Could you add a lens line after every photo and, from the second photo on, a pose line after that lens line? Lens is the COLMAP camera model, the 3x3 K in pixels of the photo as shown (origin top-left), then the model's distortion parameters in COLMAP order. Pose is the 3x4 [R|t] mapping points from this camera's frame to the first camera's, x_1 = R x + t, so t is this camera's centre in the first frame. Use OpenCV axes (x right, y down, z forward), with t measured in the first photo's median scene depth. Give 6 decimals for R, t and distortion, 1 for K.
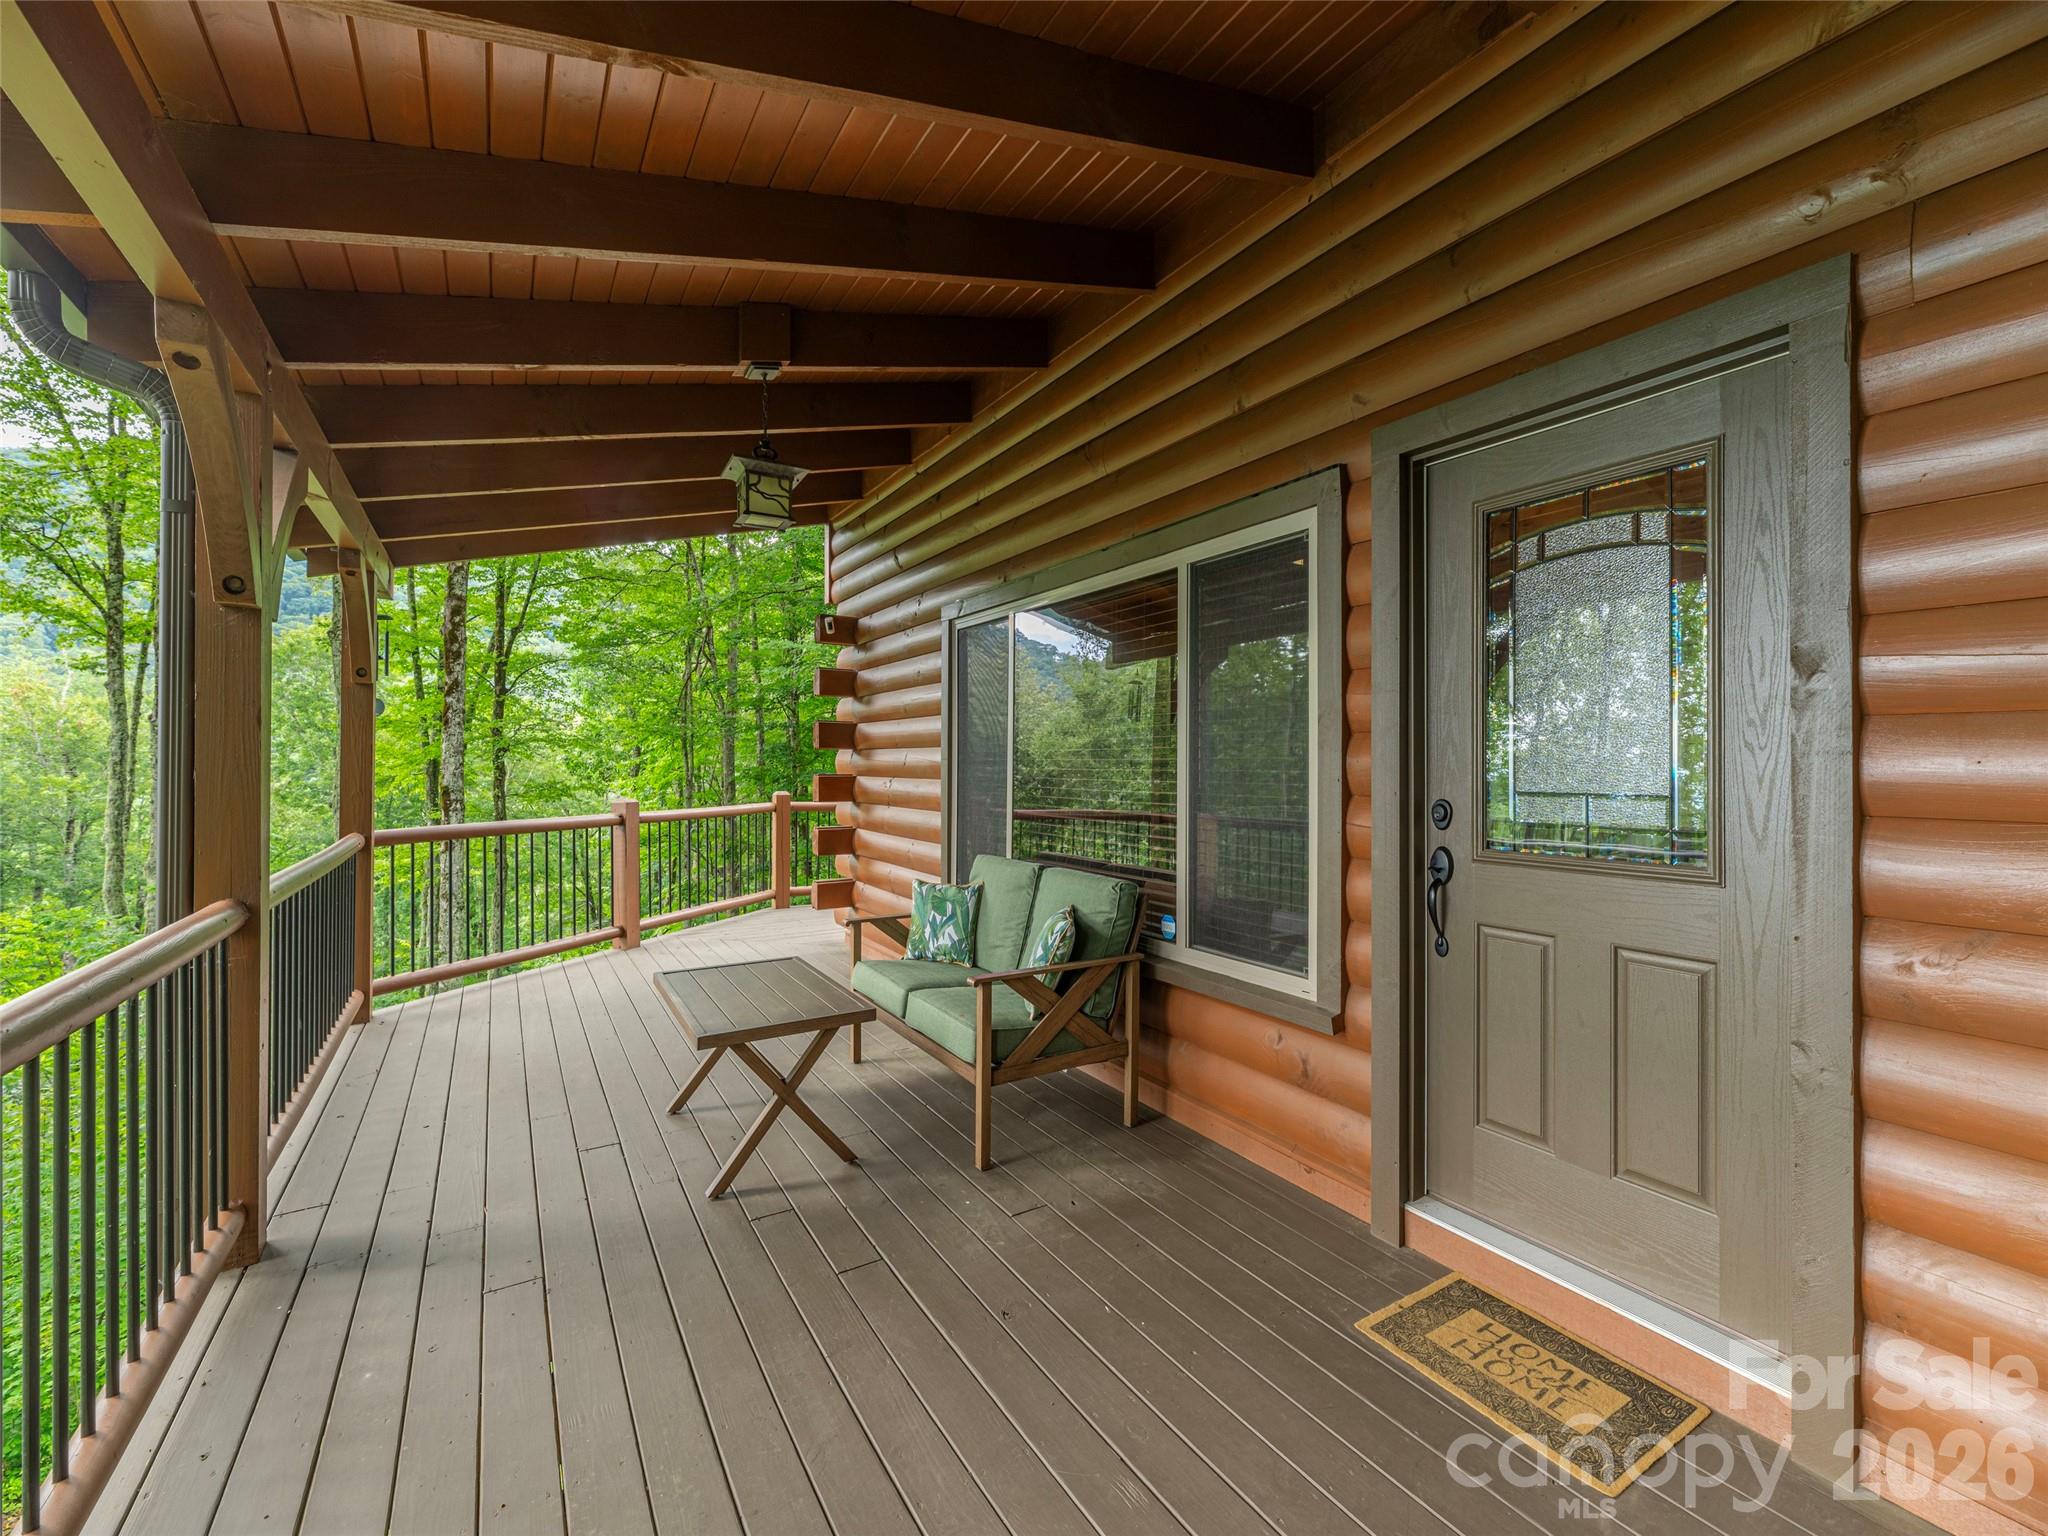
lens RADIAL K [[833.6, 0, 1037.6], [0, 833.6, 767.3], [0, 0, 1]] dist [-0.014815, -0.000241]
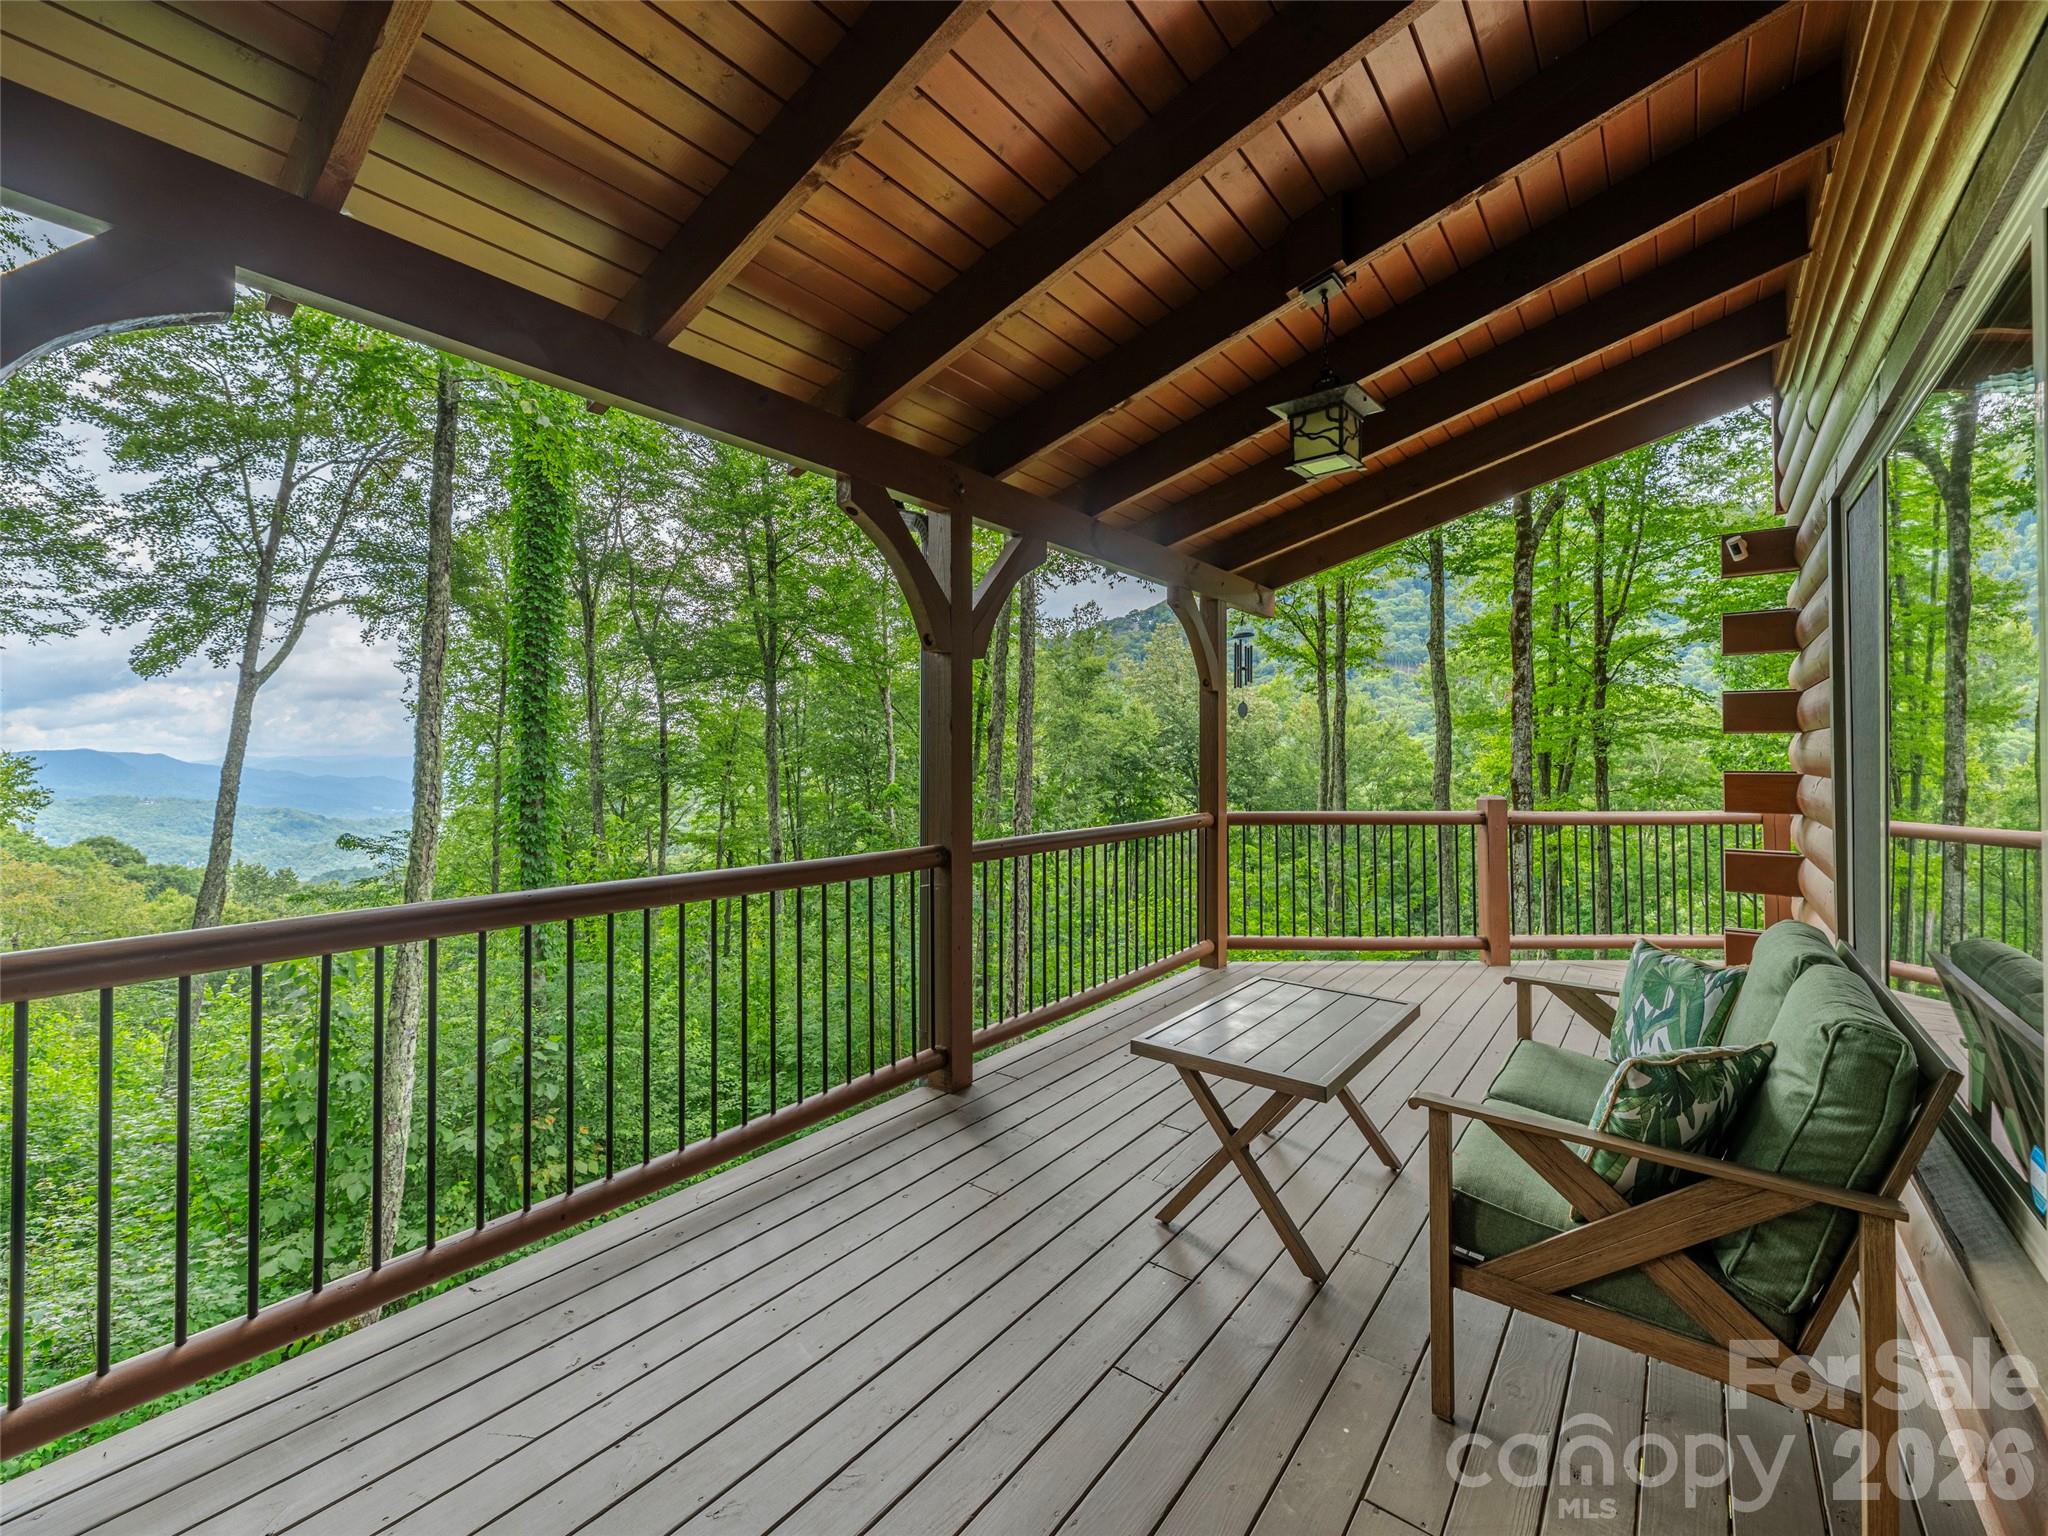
lens RADIAL K [[833.6, 0, 1013.8], [0, 833.6, 752.1], [0, 0, 1]] dist [-0.014815, -0.000241]
pose [[0.313012, -0.009893, -0.949697, 0.166942], [-0.000471, 0.999944, -0.010572, 0.001285], [0.949749, 0.003757, 0.312990, 0.207261]]
